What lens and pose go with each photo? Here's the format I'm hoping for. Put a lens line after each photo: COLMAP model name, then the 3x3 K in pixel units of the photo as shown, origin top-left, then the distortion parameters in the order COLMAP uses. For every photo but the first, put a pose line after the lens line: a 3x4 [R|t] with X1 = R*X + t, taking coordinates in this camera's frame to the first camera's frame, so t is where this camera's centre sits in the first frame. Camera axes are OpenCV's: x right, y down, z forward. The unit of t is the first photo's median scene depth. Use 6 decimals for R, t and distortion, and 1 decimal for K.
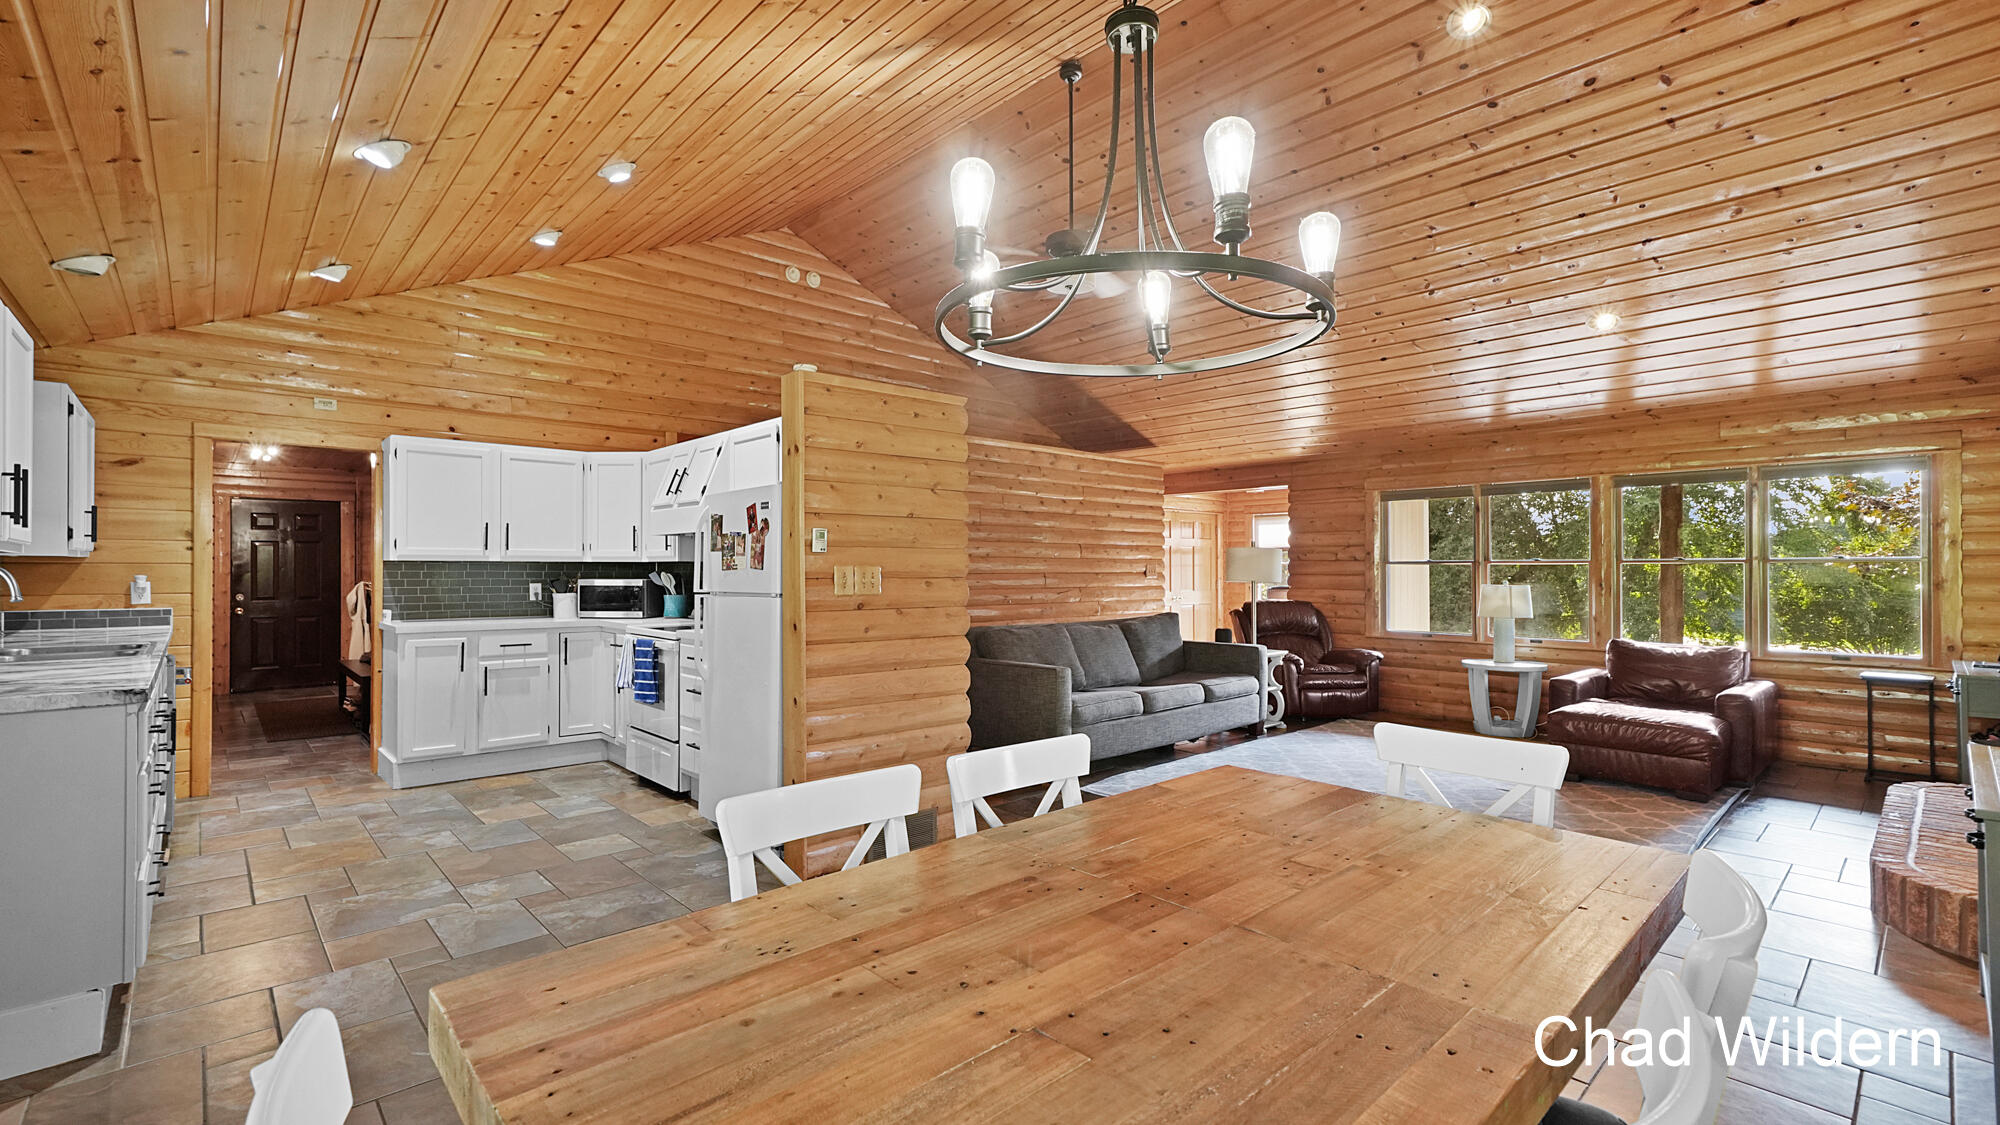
lens RADIAL K [[860.6, 0, 992.9], [0, 860.6, 565.9], [0, 0, 1]] dist [-0.001693, -0.000038]
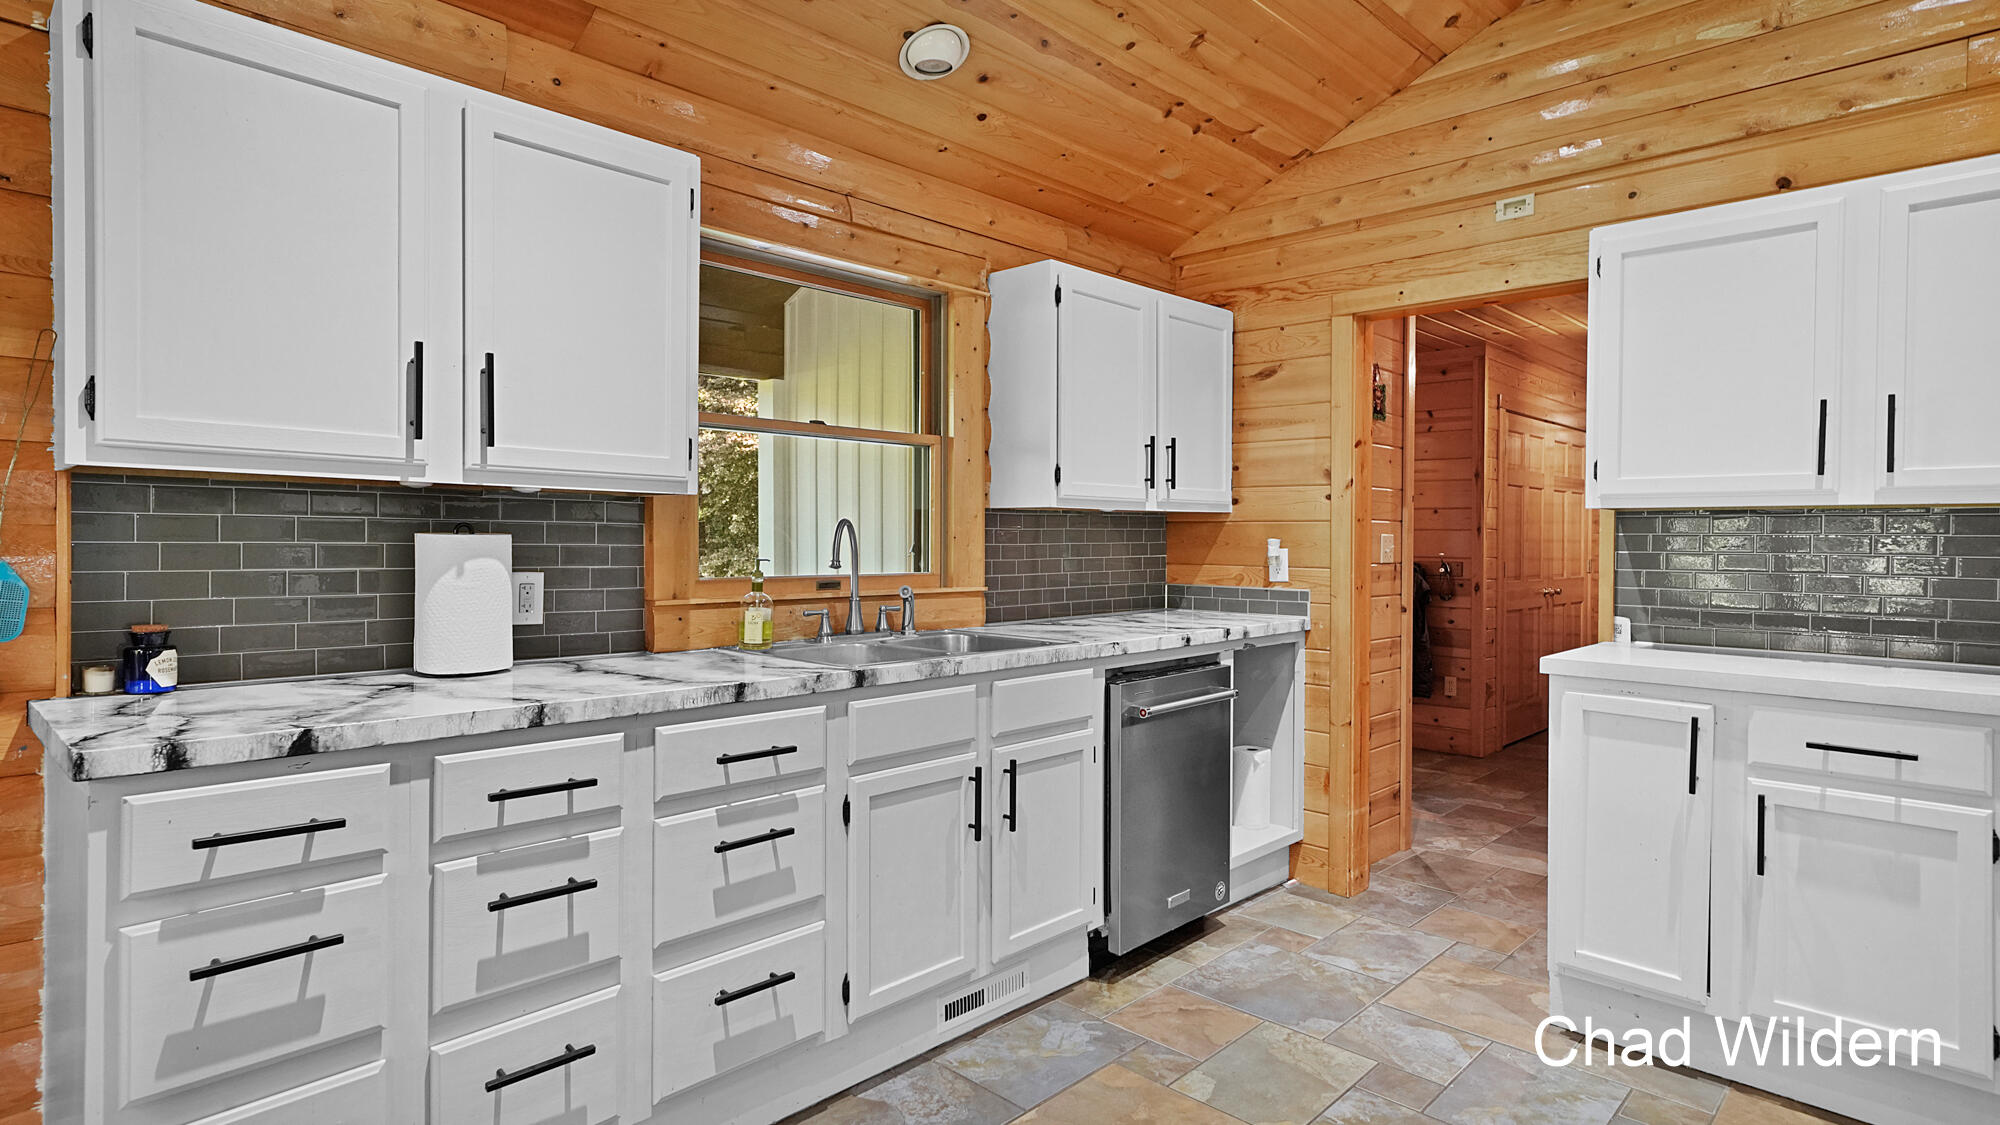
lens RADIAL K [[1047.9, 0, 993.9], [0, 1047.9, 552.6], [0, 0, 1]] dist [0.018042, 0.001002]
pose [[0.058346, 0.012408, -0.998219, -0.152096], [-0.004098, 0.999917, 0.012189, 0.010420], [0.998288, 0.003379, 0.058392, 0.605690]]
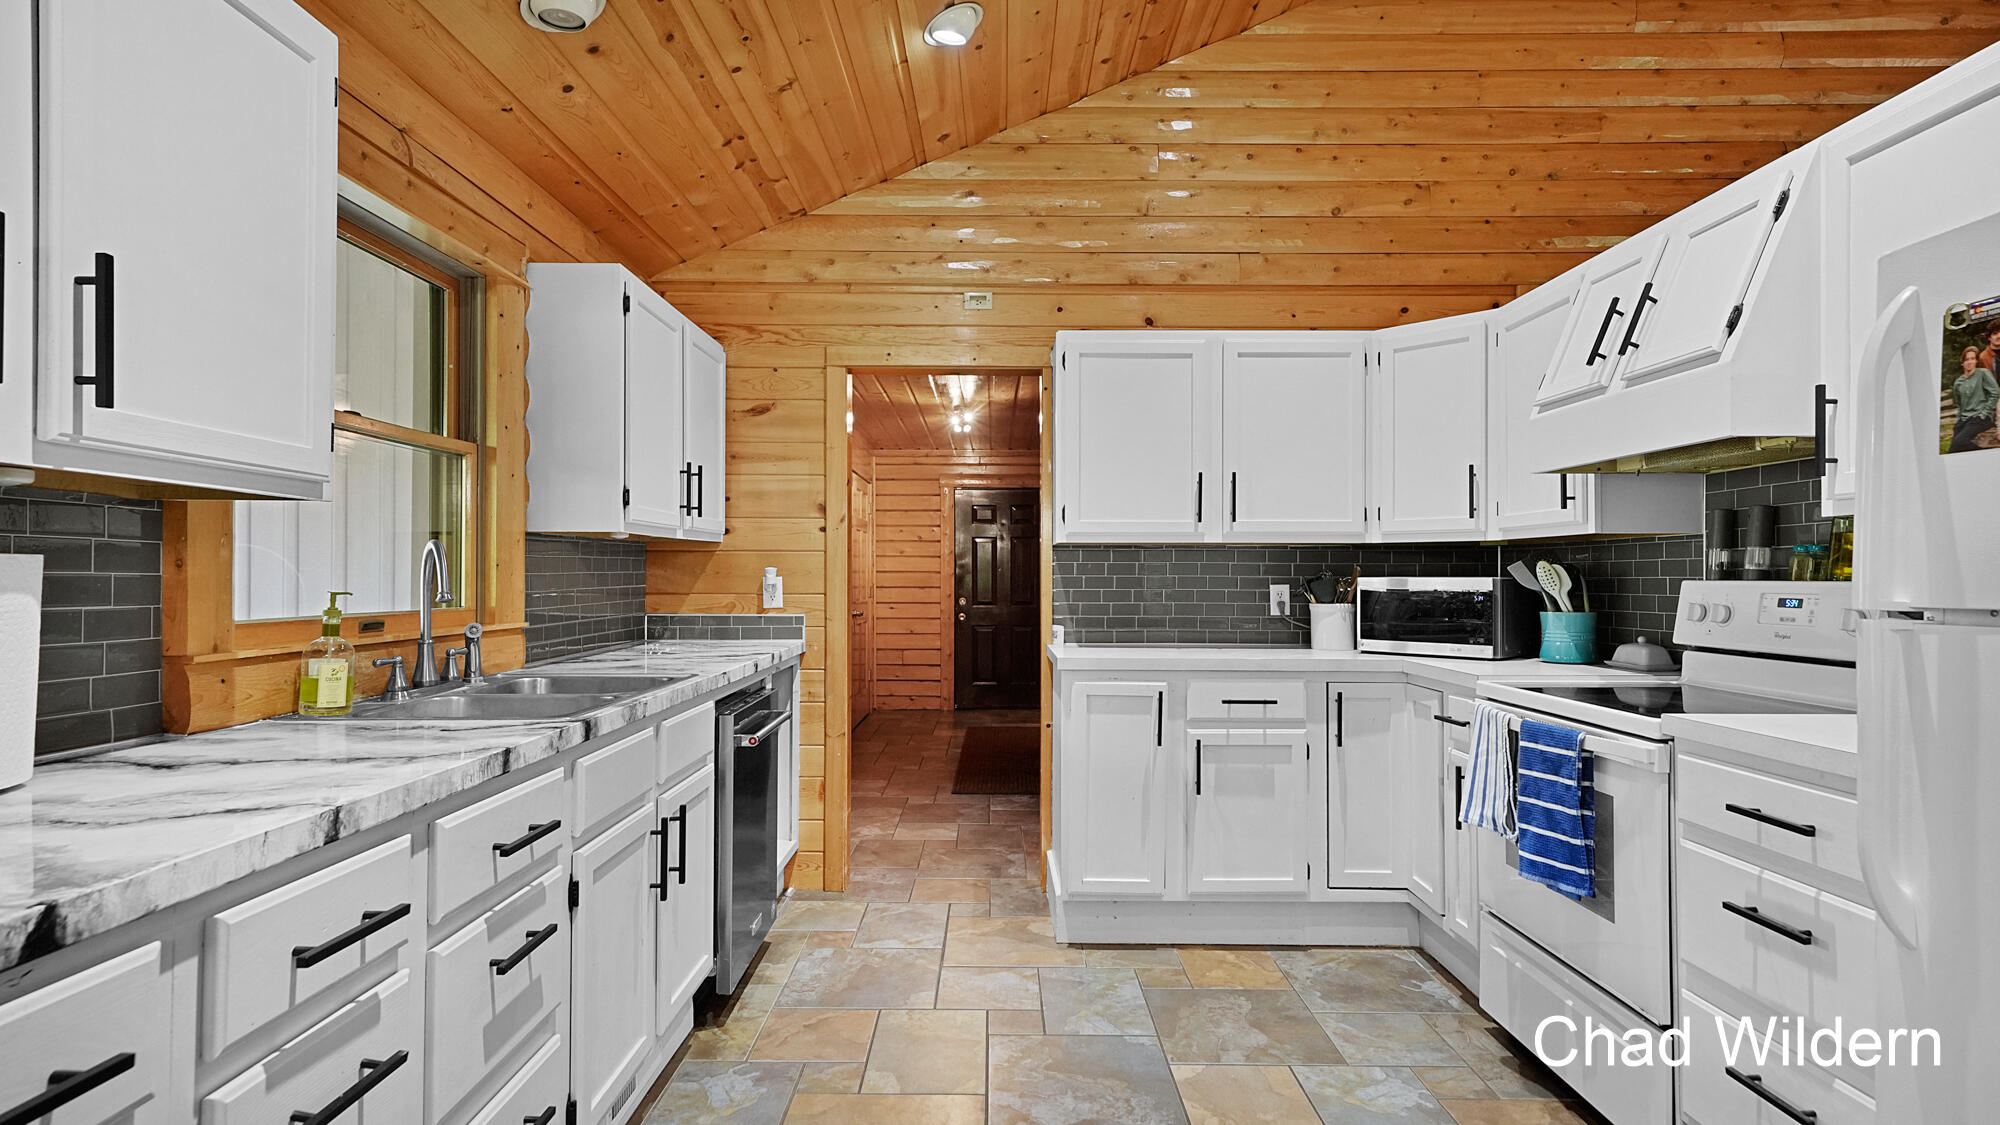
lens RADIAL K [[1003.1, 0, 994.3], [0, 1003.1, 568.1], [0, 0, 1]] dist [0.017608, 0.001057]
pose [[0.732098, -0.006016, -0.681173, -0.241130], [0.002233, 0.999977, -0.006432, 0.014177], [0.681196, 0.003188, 0.732094, 0.428493]]
